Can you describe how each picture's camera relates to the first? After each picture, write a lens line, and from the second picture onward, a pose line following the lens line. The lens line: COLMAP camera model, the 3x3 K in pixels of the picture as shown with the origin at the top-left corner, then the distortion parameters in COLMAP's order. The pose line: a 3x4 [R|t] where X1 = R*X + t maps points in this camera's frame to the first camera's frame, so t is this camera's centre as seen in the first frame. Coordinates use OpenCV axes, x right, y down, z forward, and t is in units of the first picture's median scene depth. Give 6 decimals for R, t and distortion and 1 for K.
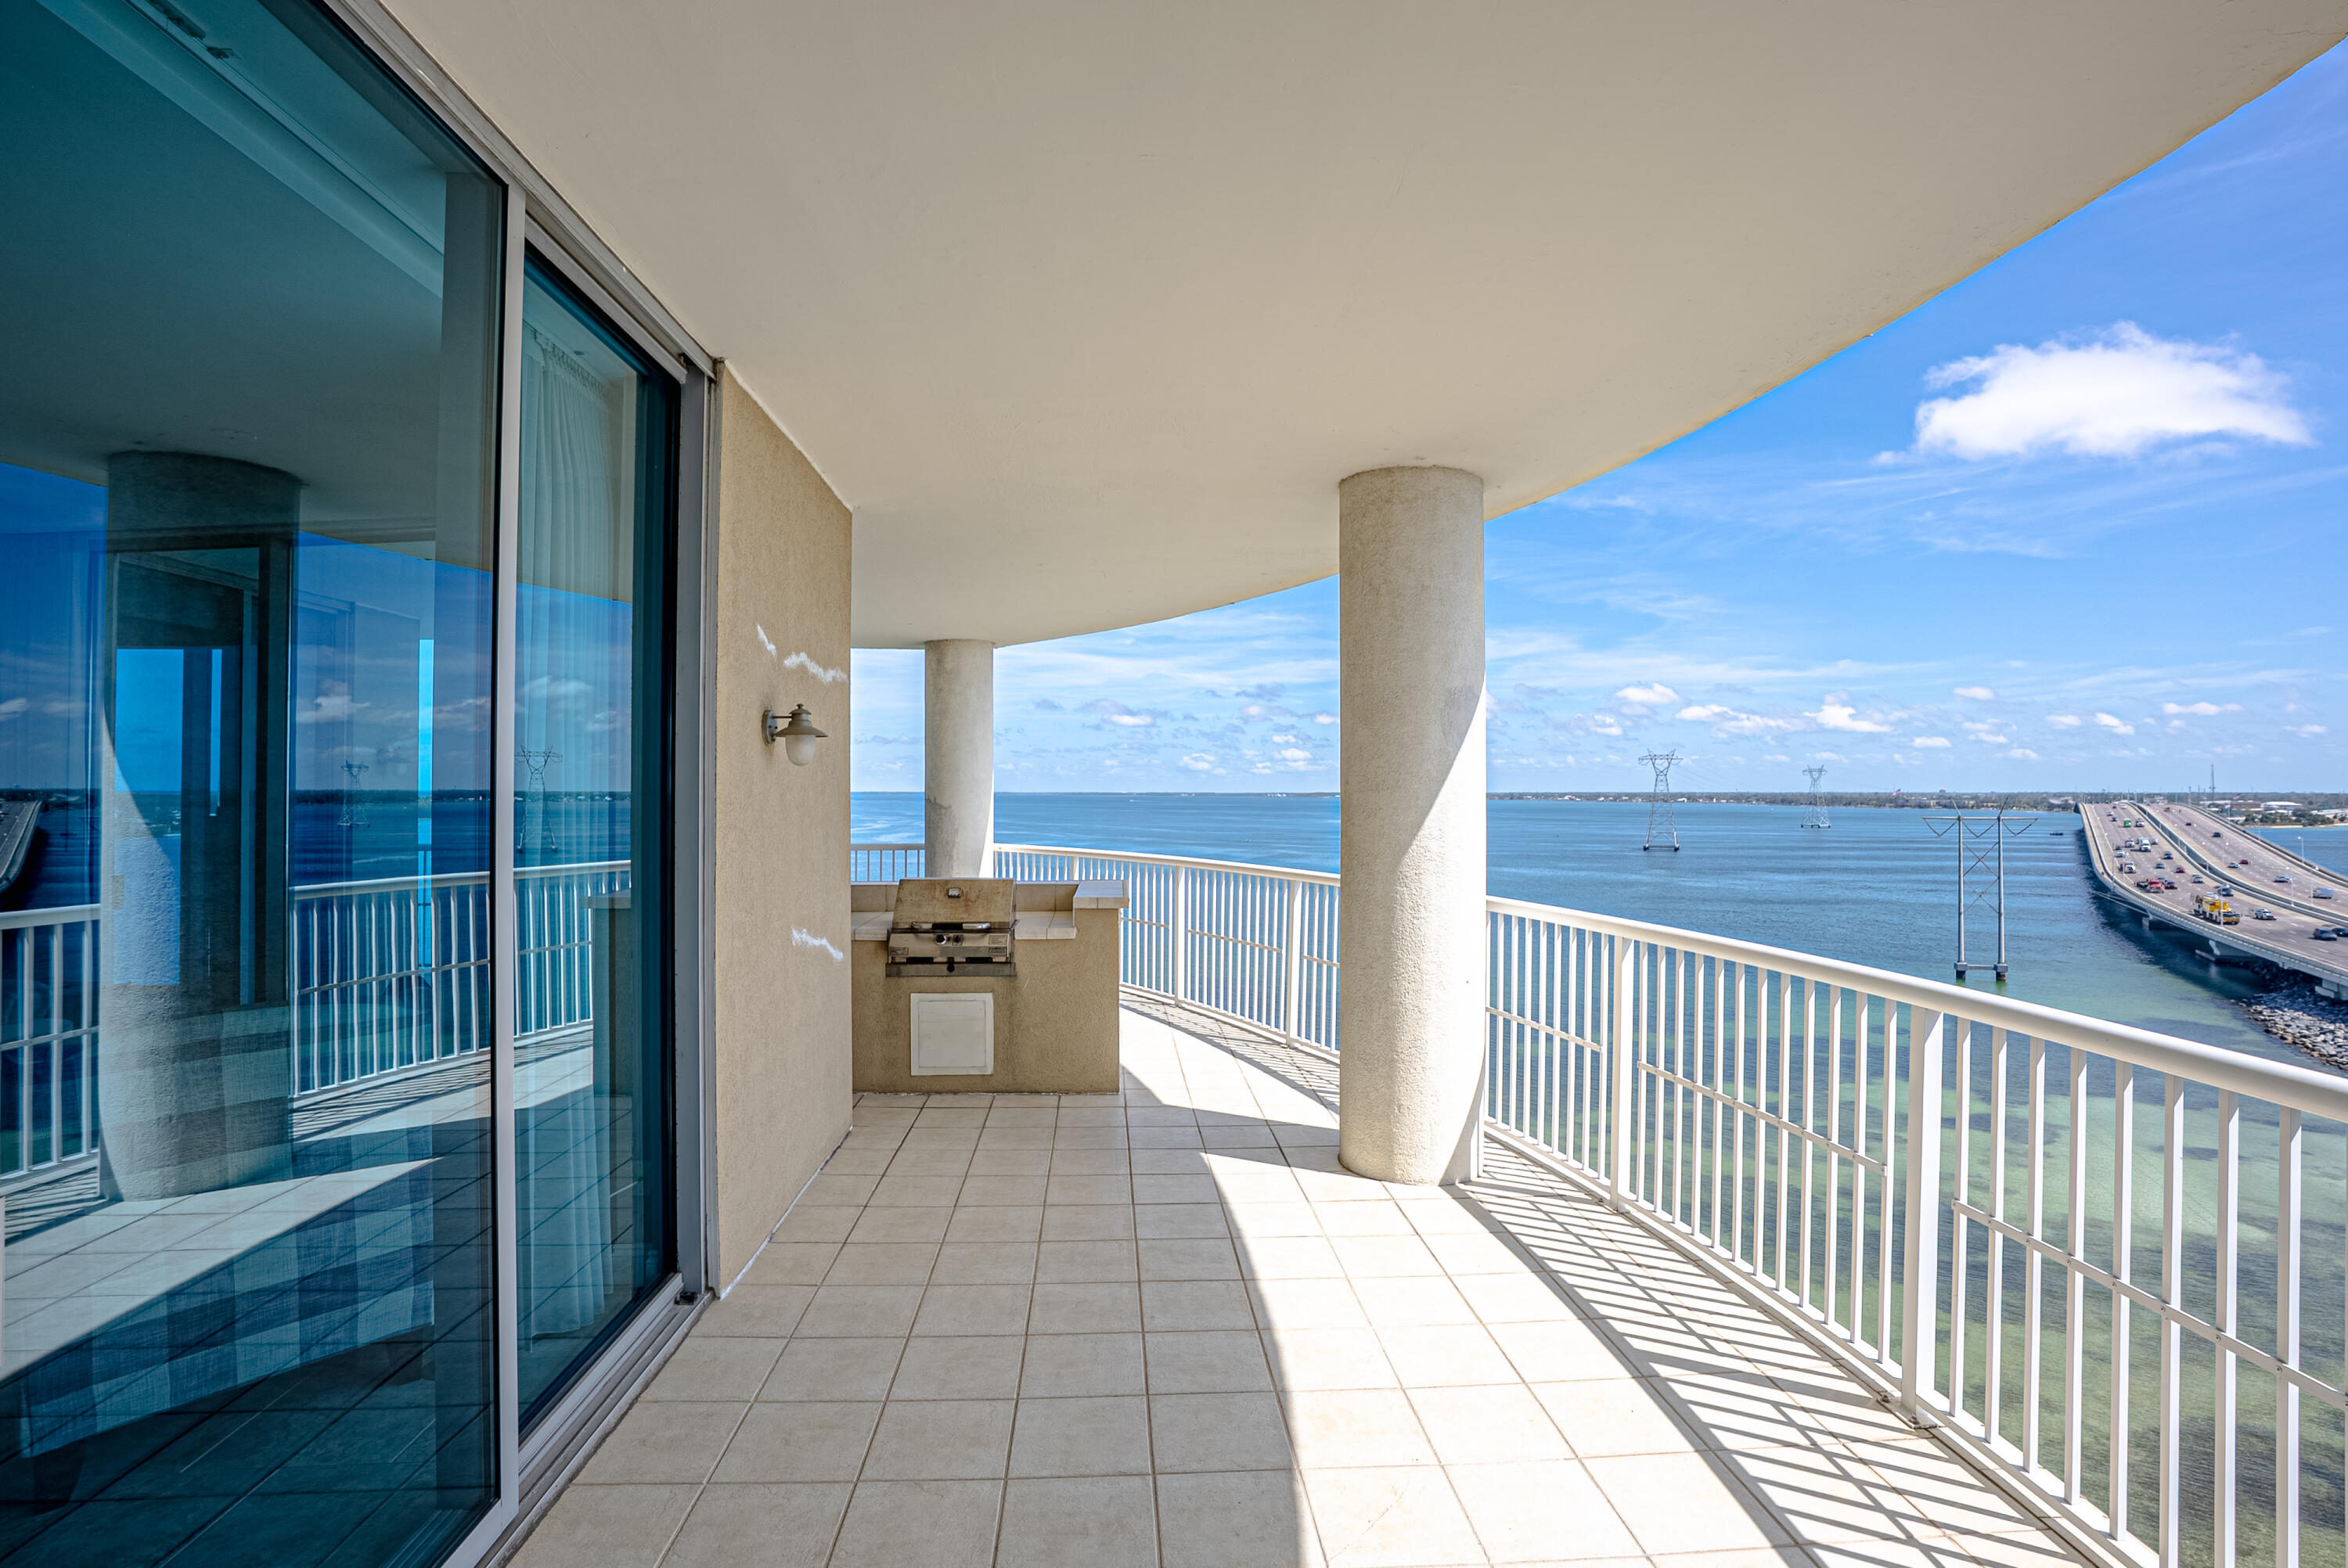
lens RADIAL K [[1101.9, 0, 1184.4], [0, 1101.9, 771.7], [0, 0, 1]] dist [-0.041559, 0.000340]
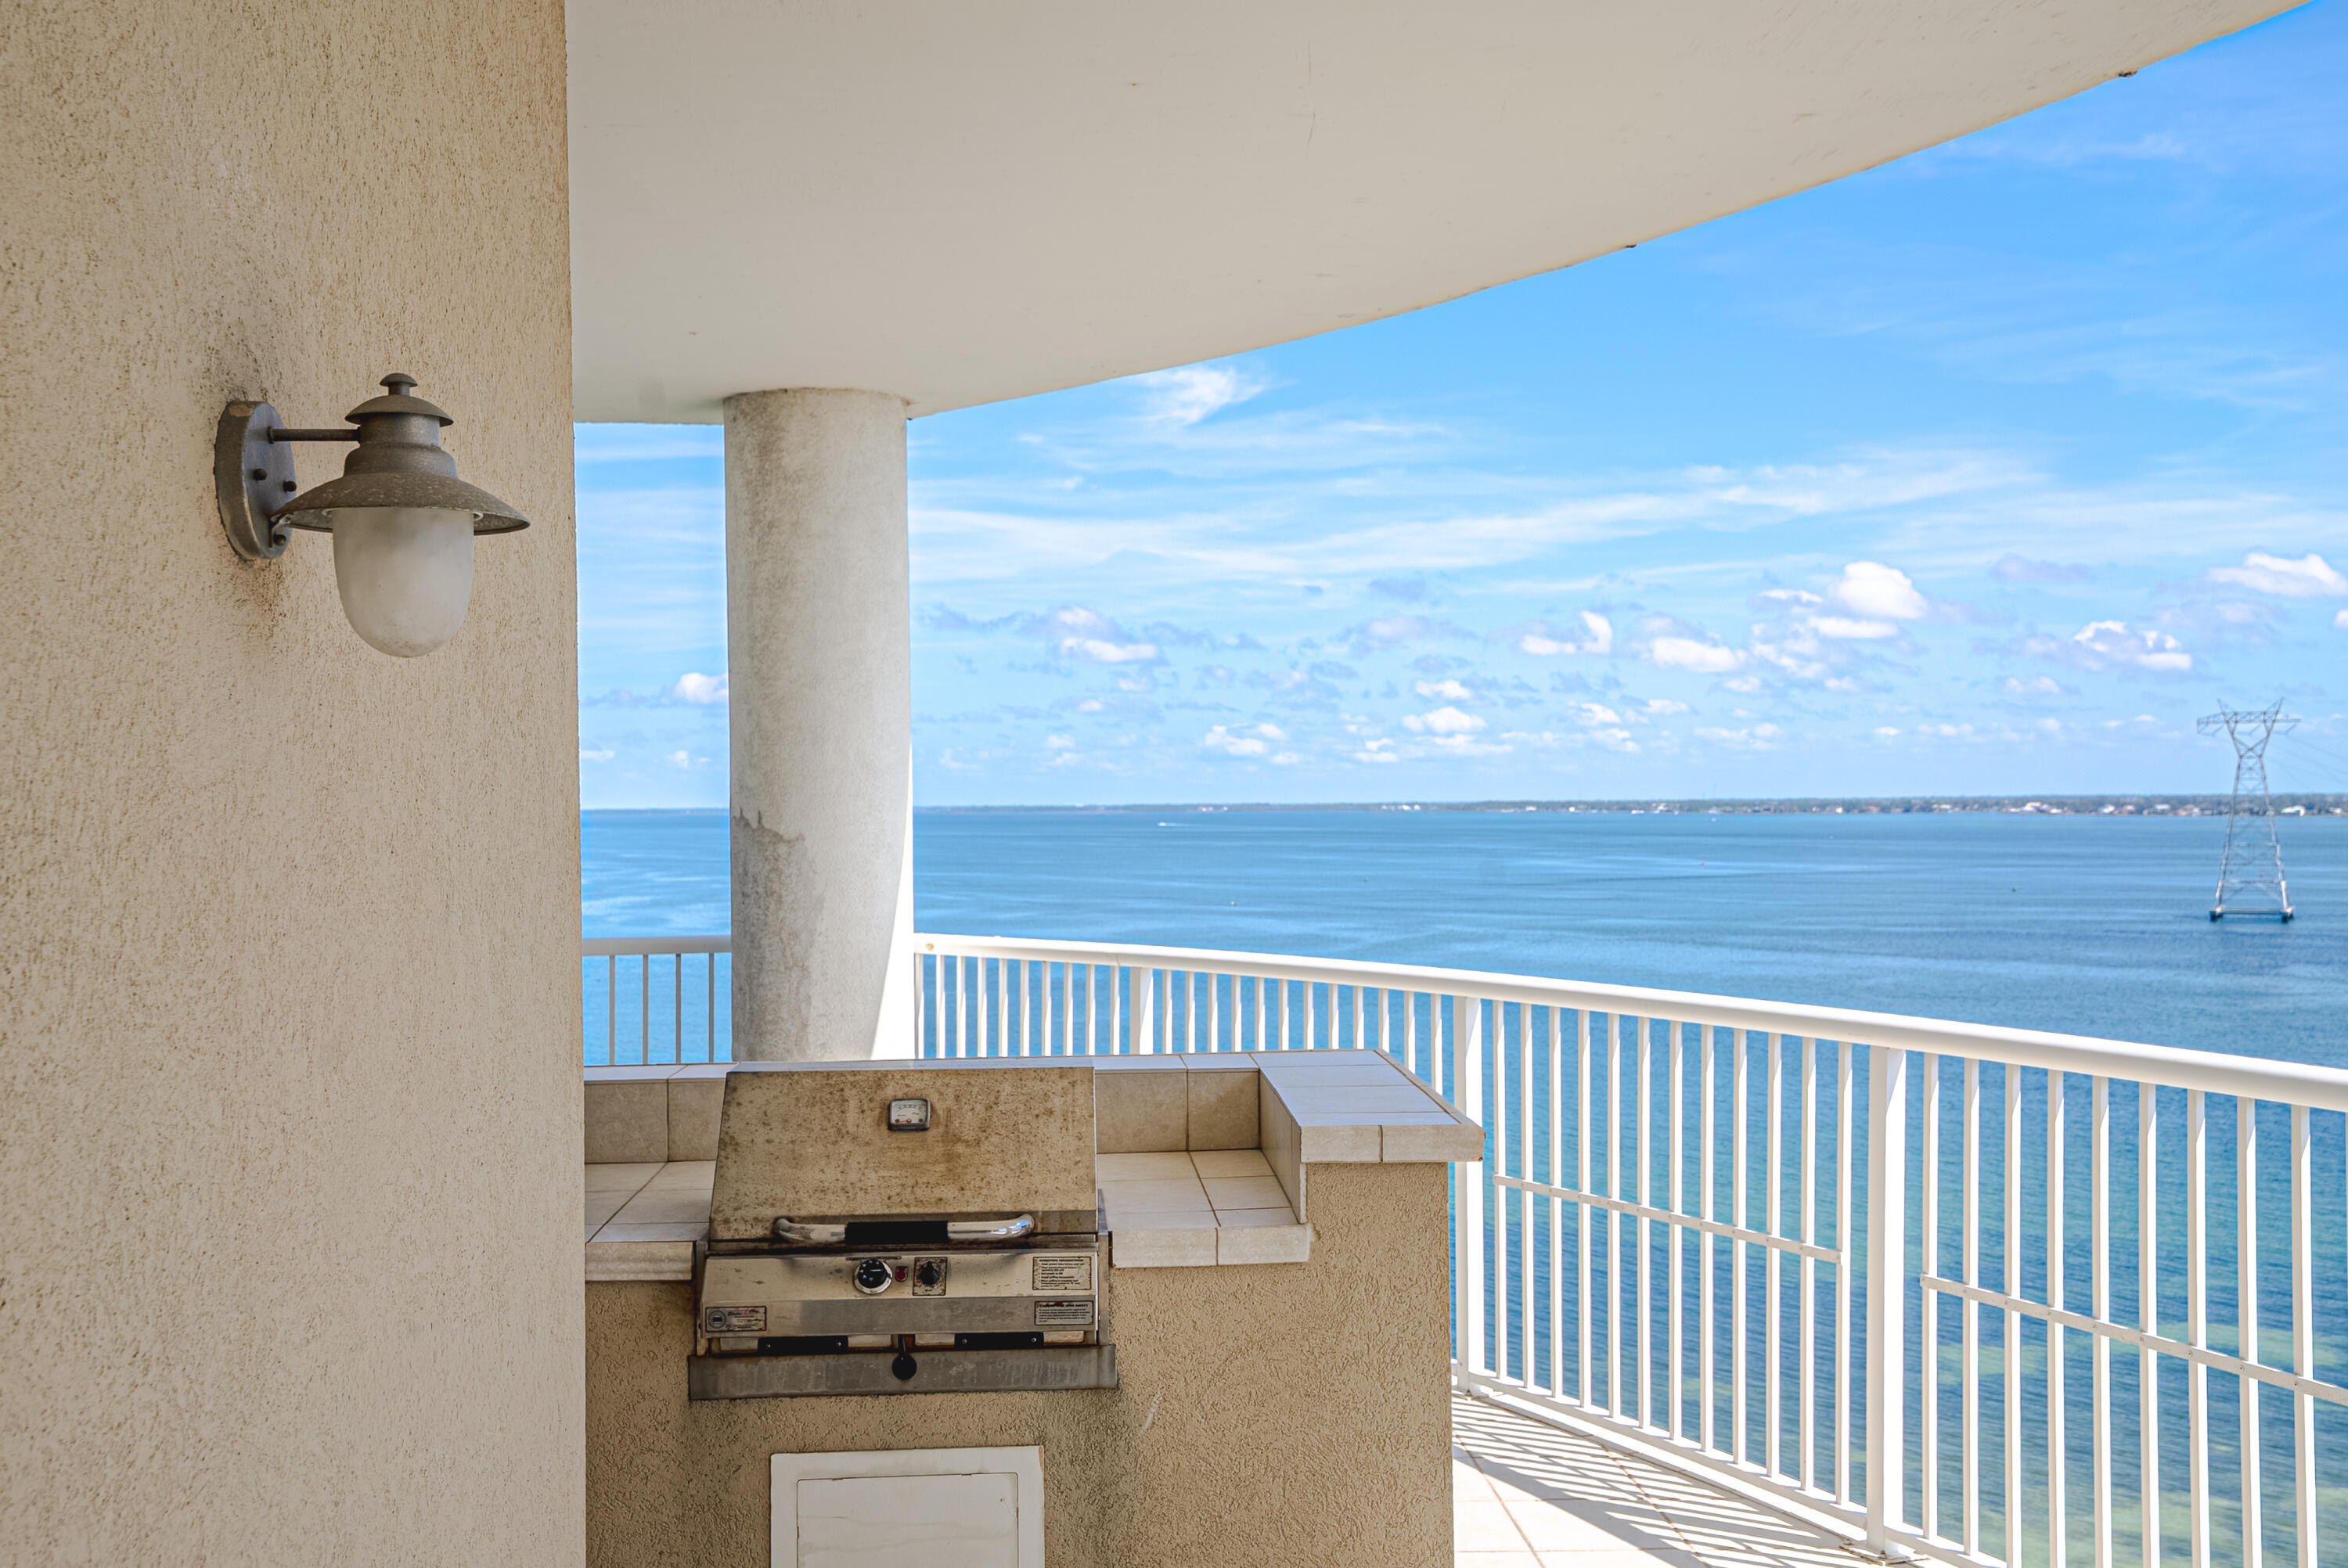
lens RADIAL K [[2242.3, 0, 1174.0], [0, 2242.3, 784.0], [0, 0, 1]] dist [0.074997, -0.001157]
pose [[0.999946, -0.010042, -0.002611, -0.131109], [0.010065, 0.999909, 0.009023, 0.012504], [0.002520, -0.009049, 0.999956, 0.367953]]
